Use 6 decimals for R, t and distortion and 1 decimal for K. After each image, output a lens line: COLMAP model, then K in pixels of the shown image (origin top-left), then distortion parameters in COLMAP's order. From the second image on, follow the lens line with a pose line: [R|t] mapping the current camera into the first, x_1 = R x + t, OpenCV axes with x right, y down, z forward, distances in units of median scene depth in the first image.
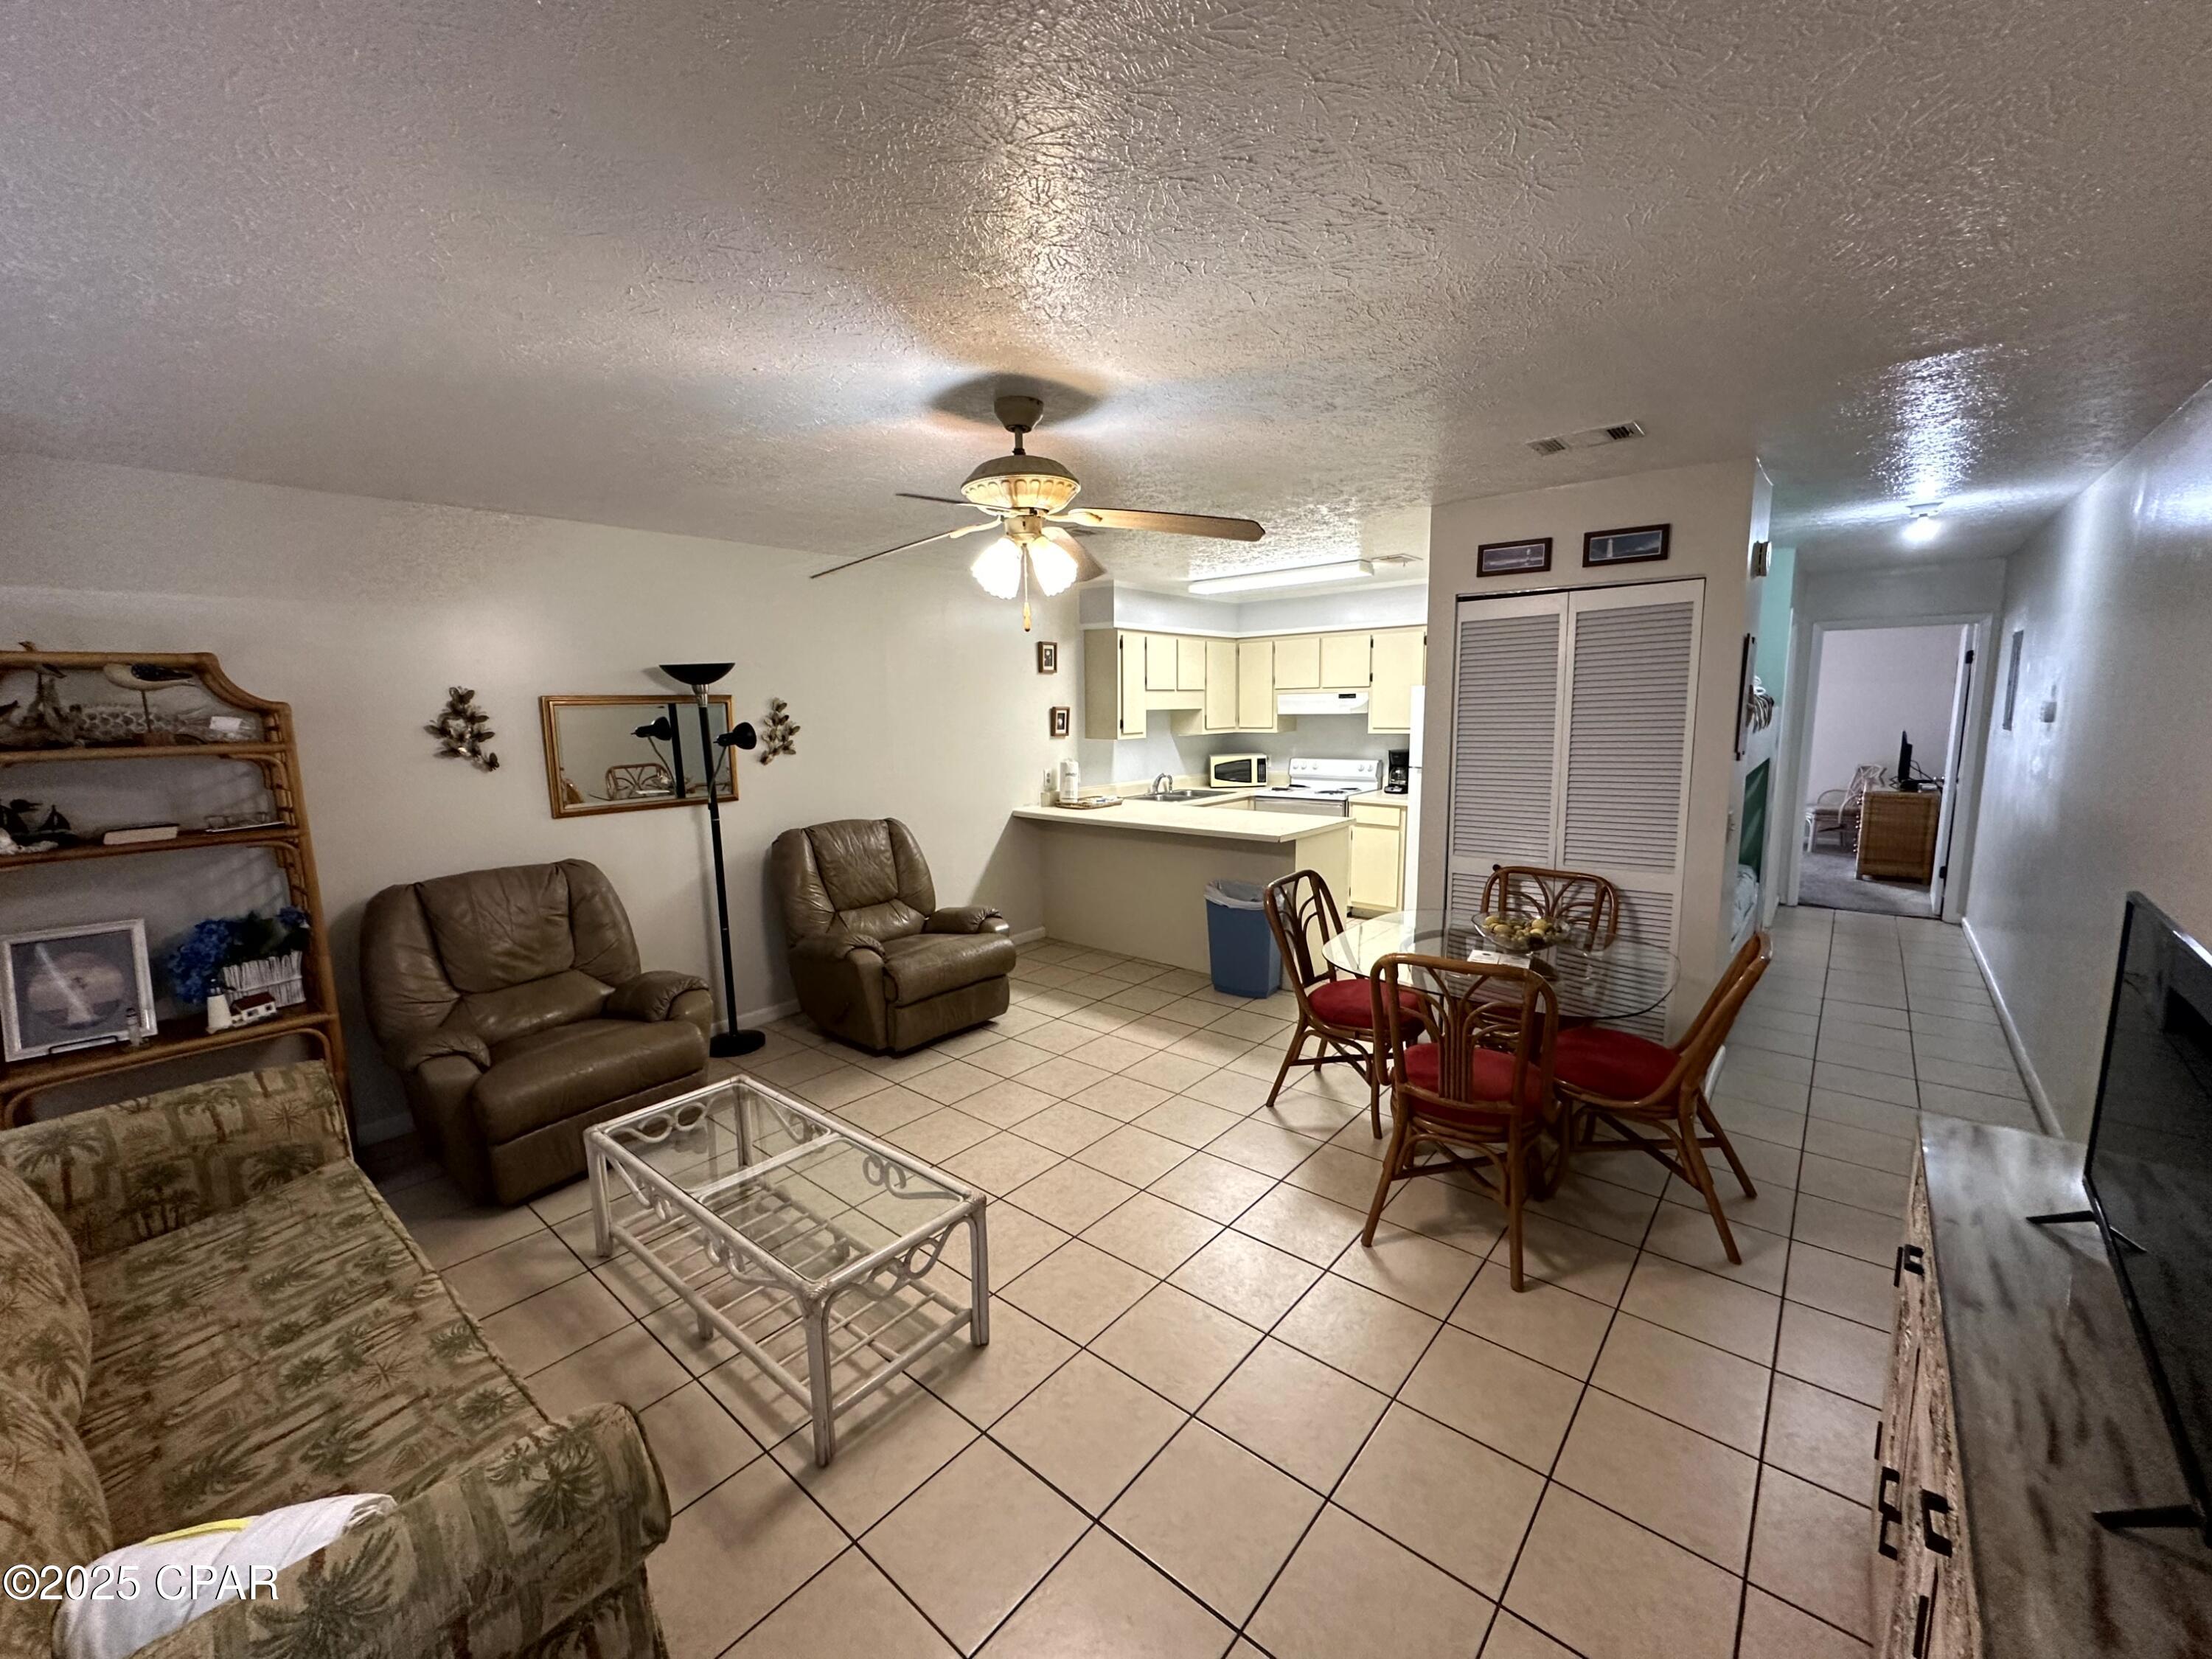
lens RADIAL K [[880.9, 0, 1106.9], [0, 880.9, 829.4], [0, 0, 1]] dist [-0.003736, 0.000661]
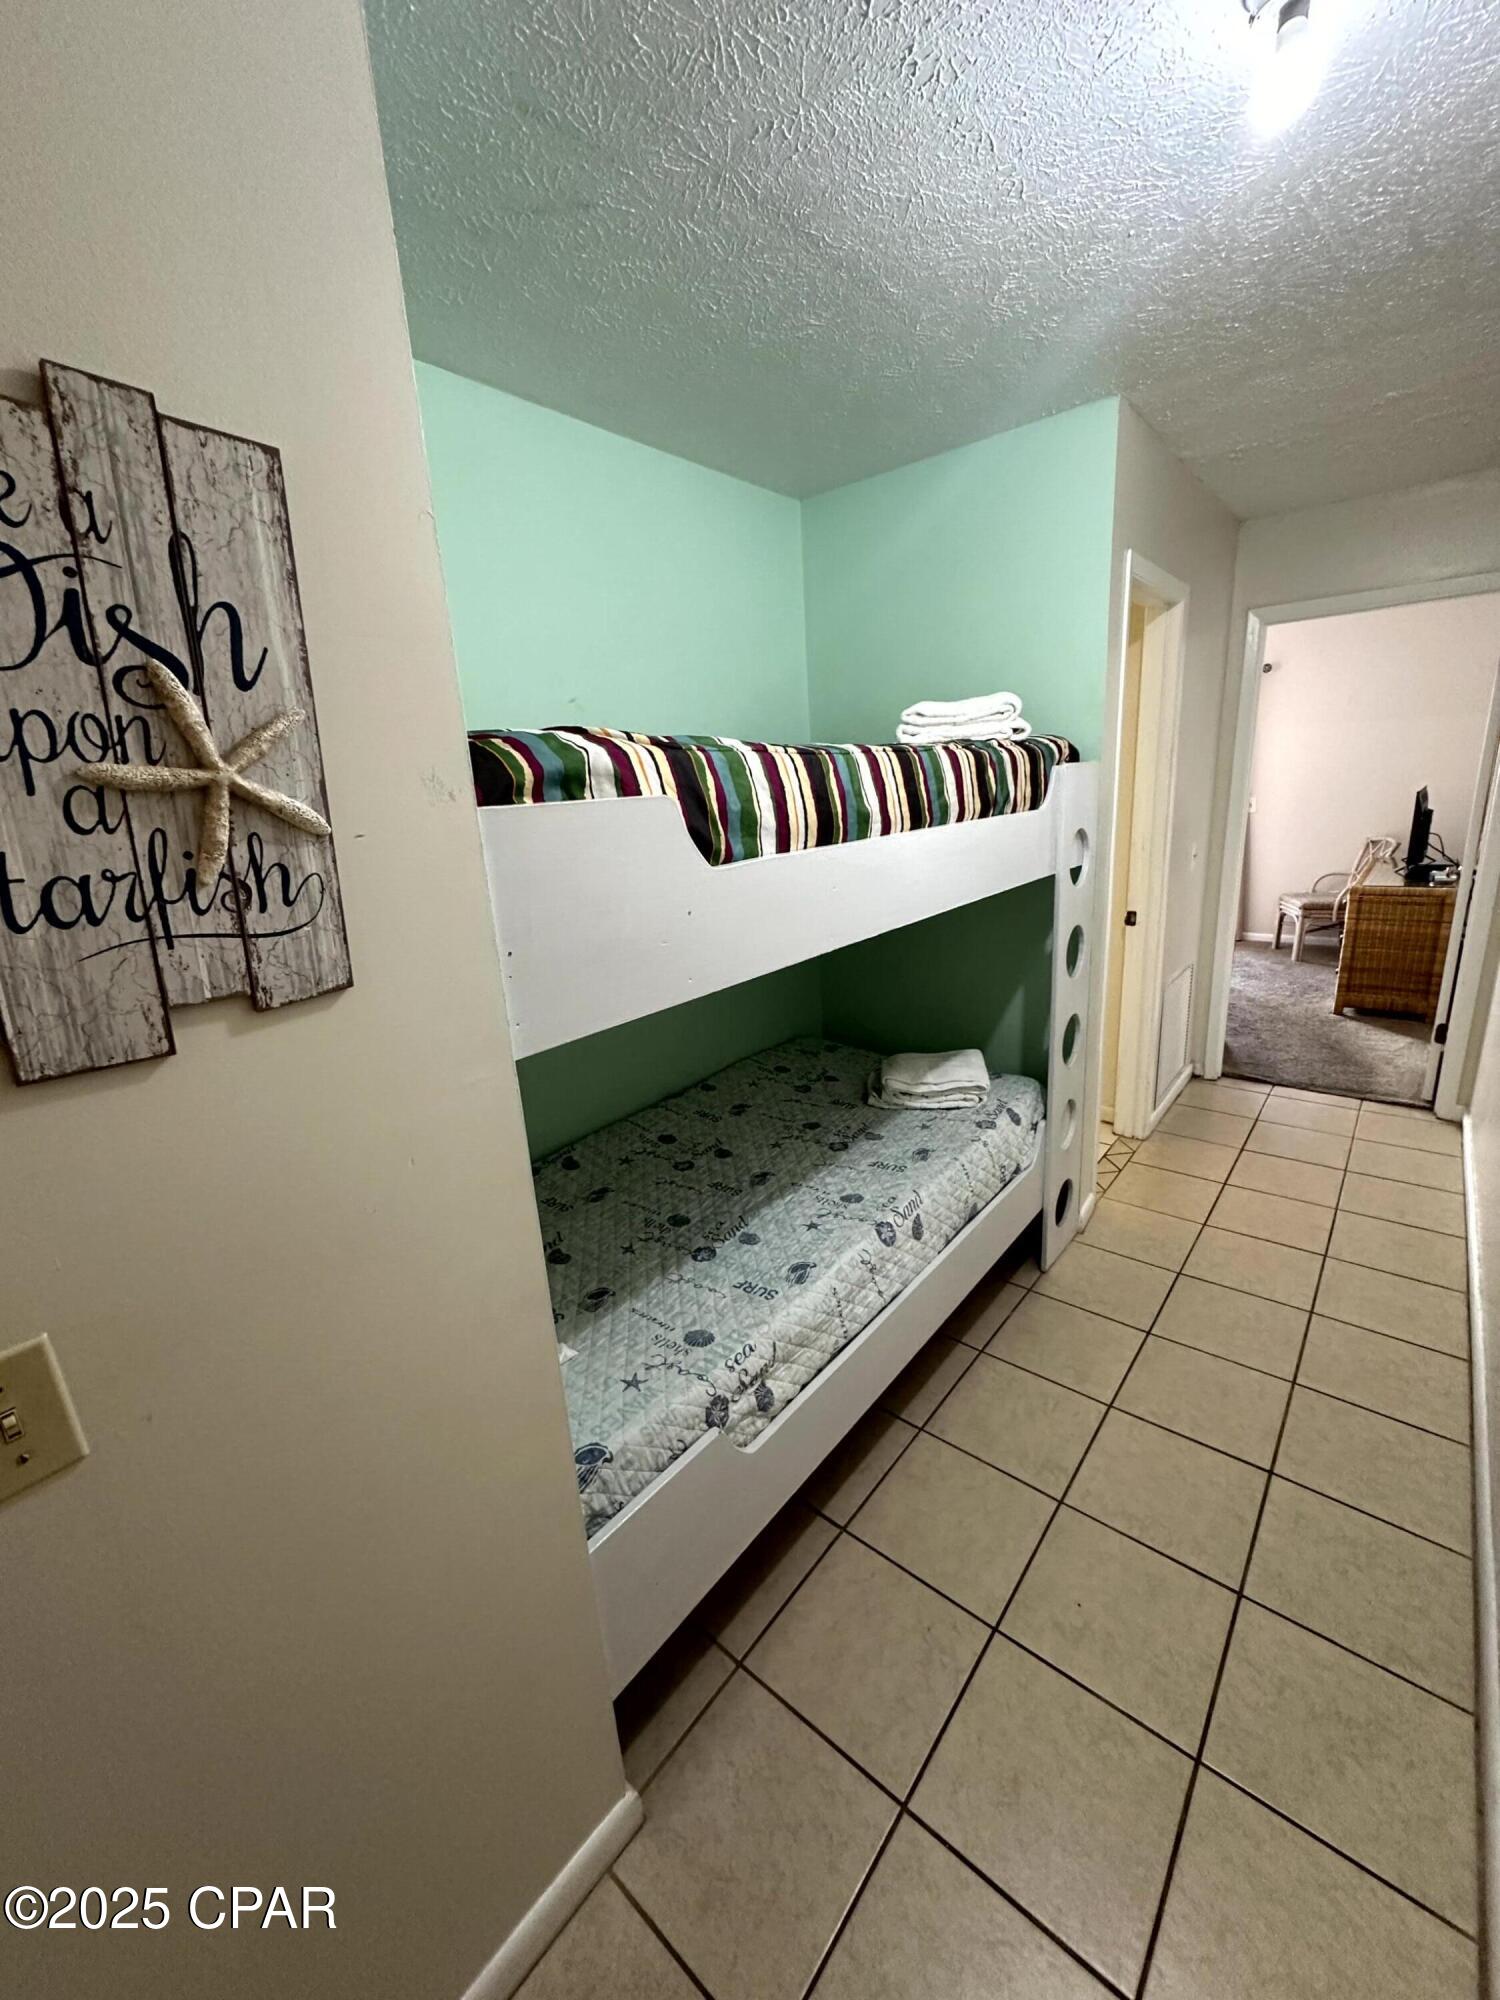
lens RADIAL K [[796.5, 0, 742.6], [0, 796.5, 1003.8], [0, 0, 1]] dist [-0.003736, 0.000661]
pose [[0.999061, -0.042187, -0.009819, 0.821969], [0.043088, 0.991109, 0.125883, -0.104200], [0.004421, -0.126188, 0.991996, 0.788022]]
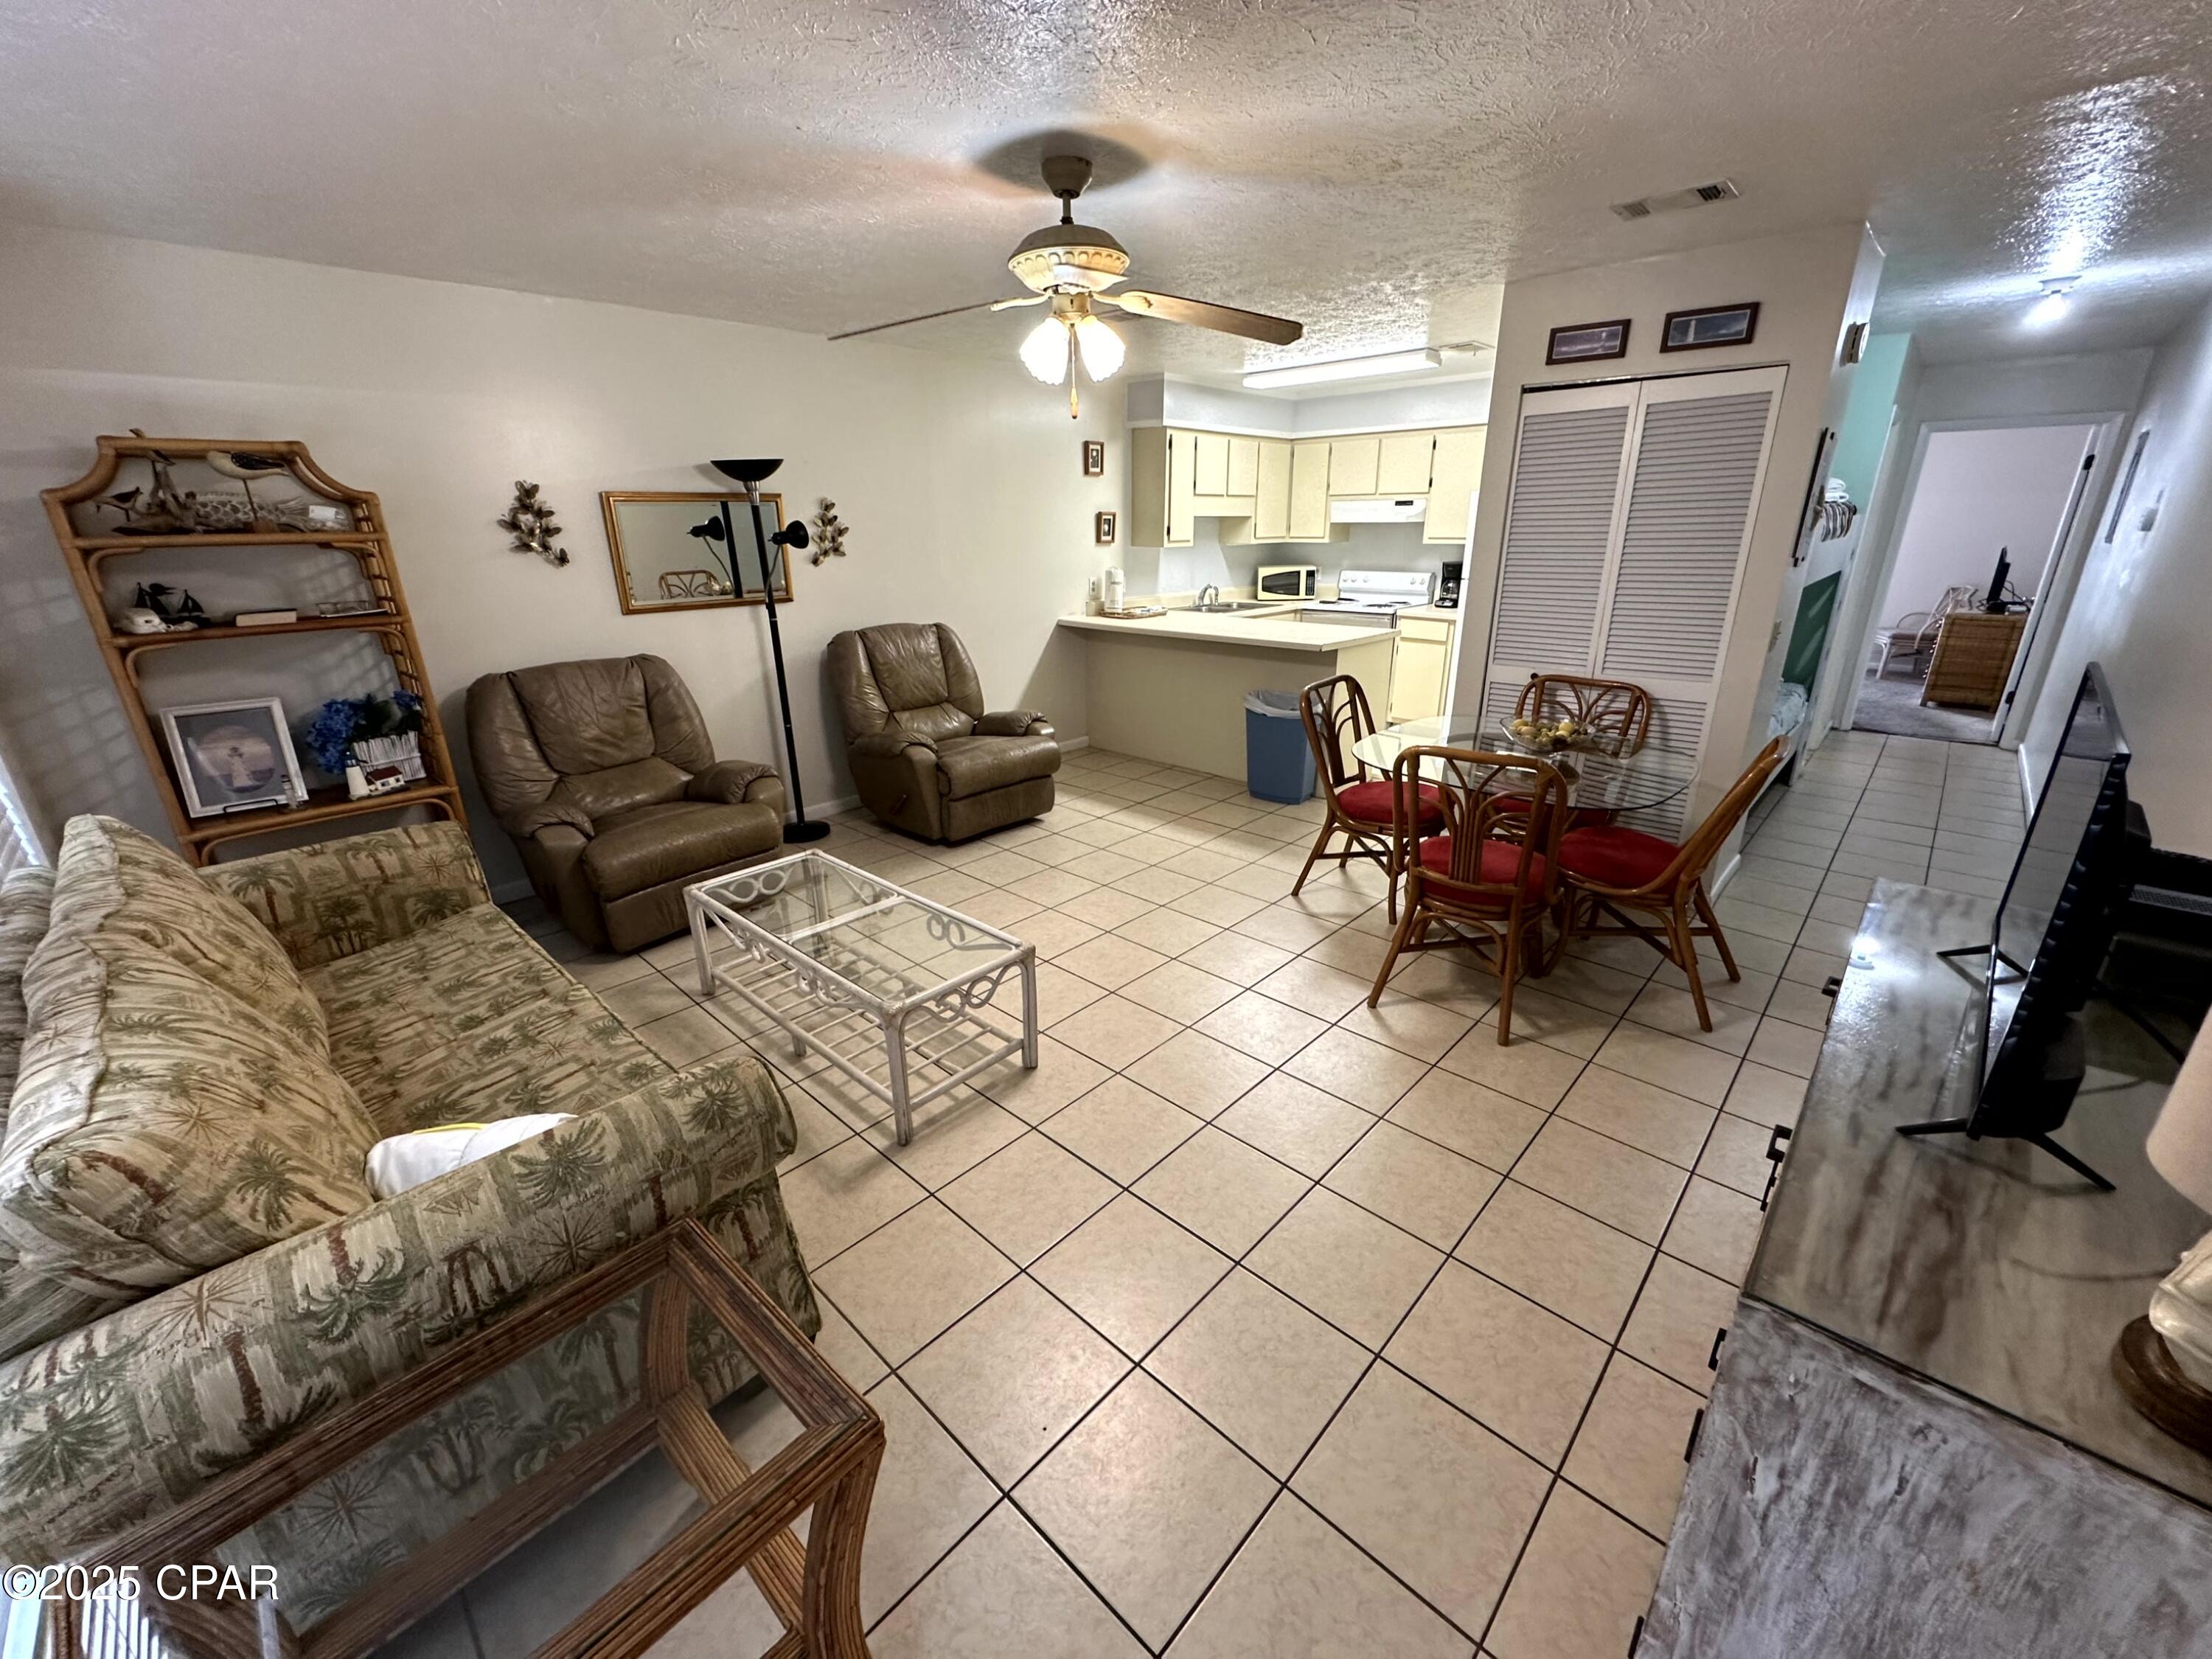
lens RADIAL K [[880.9, 0, 1106.8], [0, 880.9, 829.4], [0, 0, 1]] dist [-0.003736, 0.000661]
pose [[0.998608, 0.023774, -0.047087, 0.003792], [-0.014083, 0.980432, 0.196354, 0.026026], [0.050834, -0.195417, 0.979402, -0.054179]]
